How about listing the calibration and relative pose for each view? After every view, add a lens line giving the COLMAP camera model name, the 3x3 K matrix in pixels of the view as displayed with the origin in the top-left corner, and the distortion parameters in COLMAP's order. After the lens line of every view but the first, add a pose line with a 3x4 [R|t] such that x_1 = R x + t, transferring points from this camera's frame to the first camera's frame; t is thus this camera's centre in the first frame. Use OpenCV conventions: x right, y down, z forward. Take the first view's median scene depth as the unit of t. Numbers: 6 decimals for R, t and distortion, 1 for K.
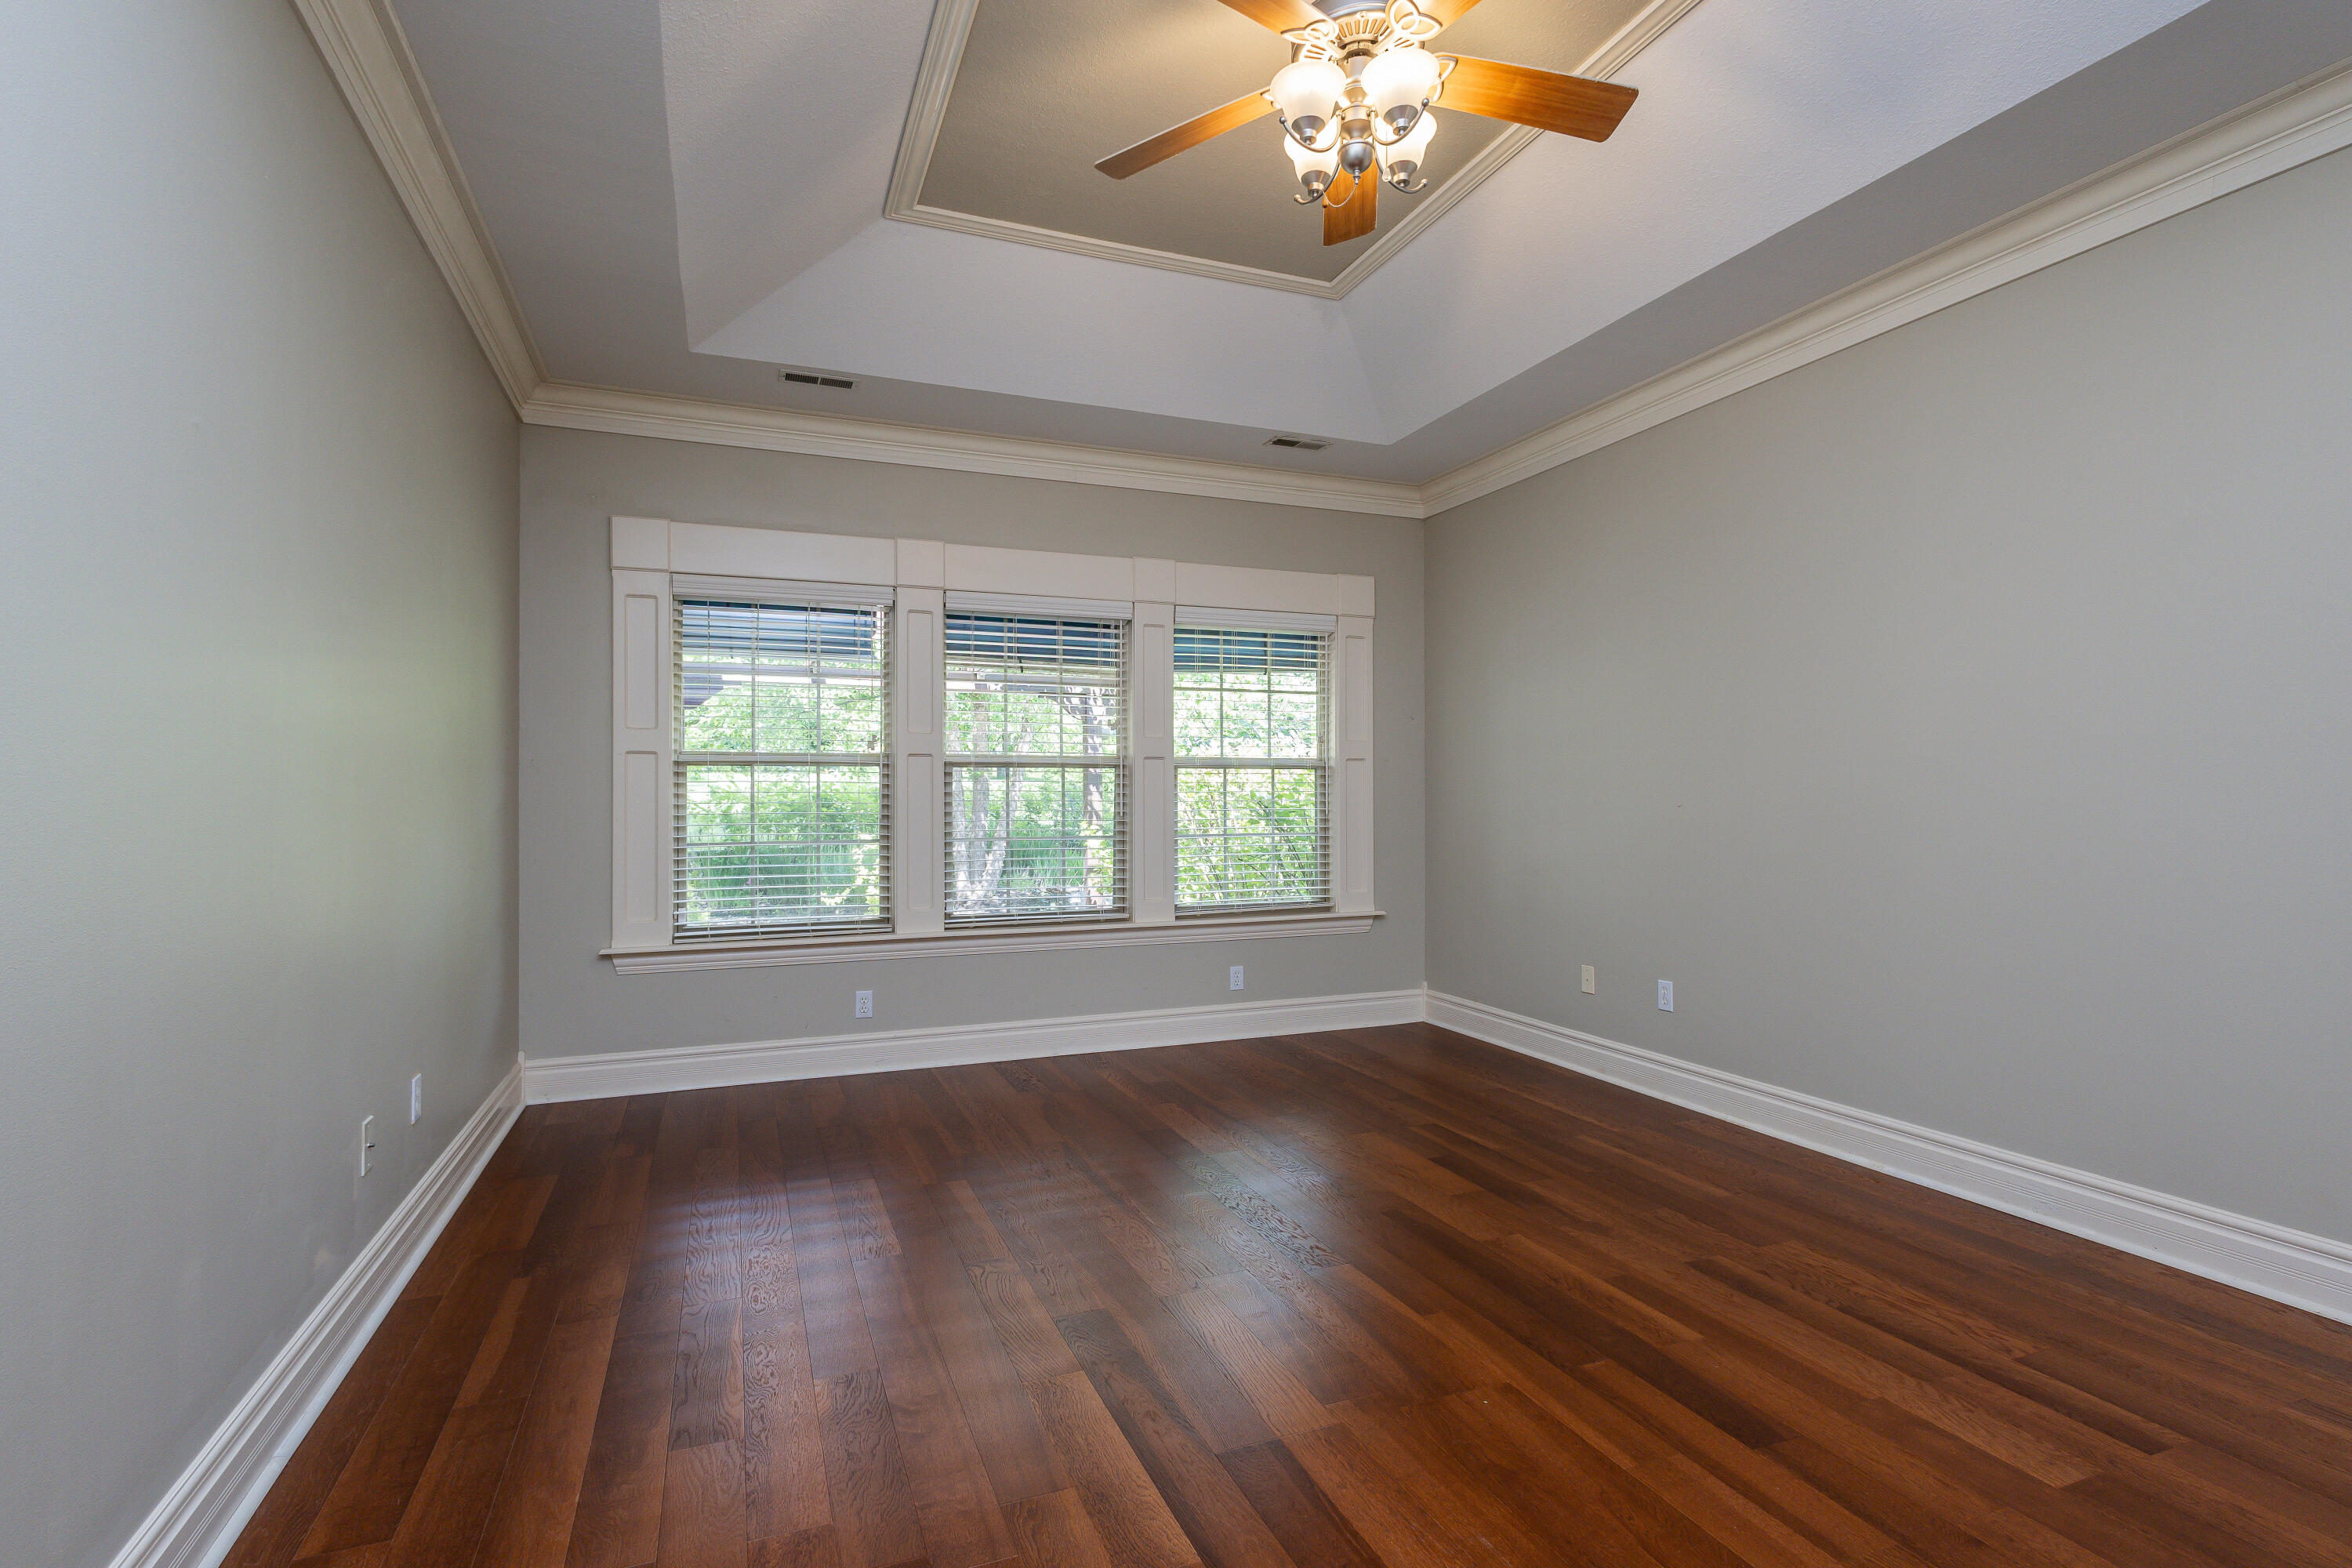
lens RADIAL K [[1106.9, 0, 1245.1], [0, 1106.9, 785.6], [0, 0, 1]] dist [0.001511, 0.000232]
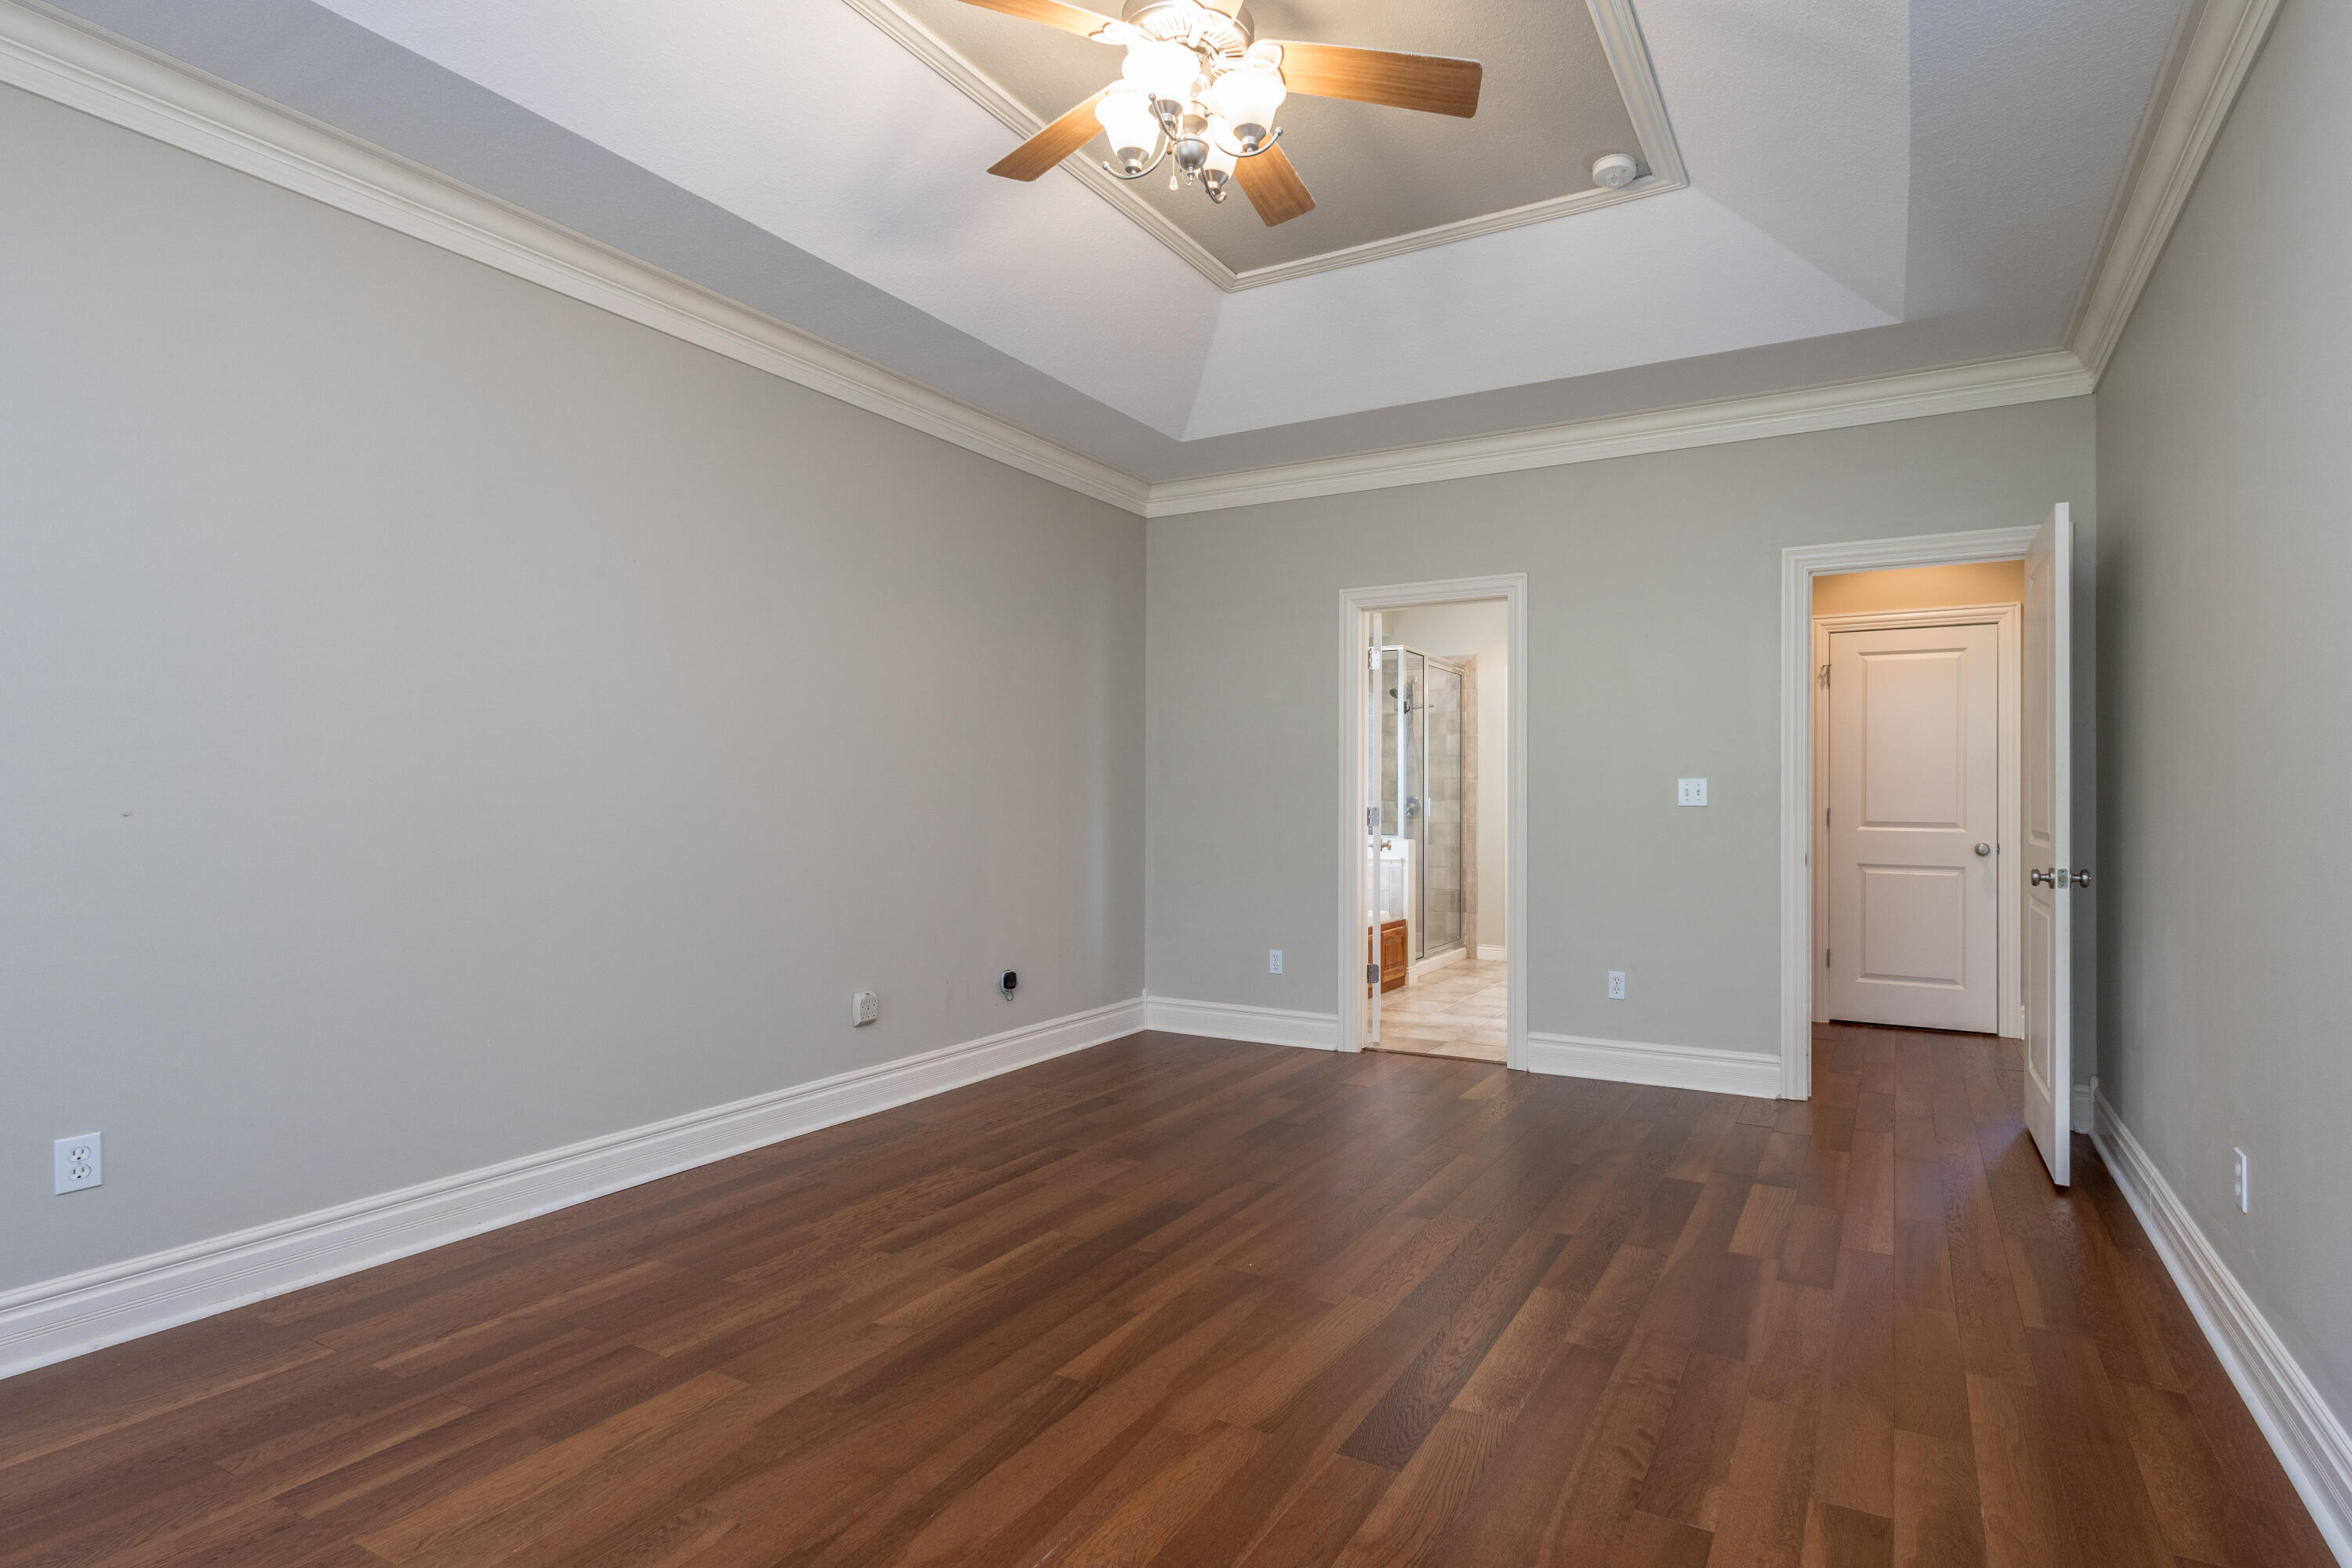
lens RADIAL K [[1106.9, 0, 1245.1], [0, 1106.9, 785.6], [0, 0, 1]] dist [0.001511, 0.000232]
pose [[-0.554433, 0.005351, 0.832211, -0.659889], [-0.005657, 0.999932, -0.010199, -0.004240], [-0.832209, -0.010363, -0.554365, 1.297225]]
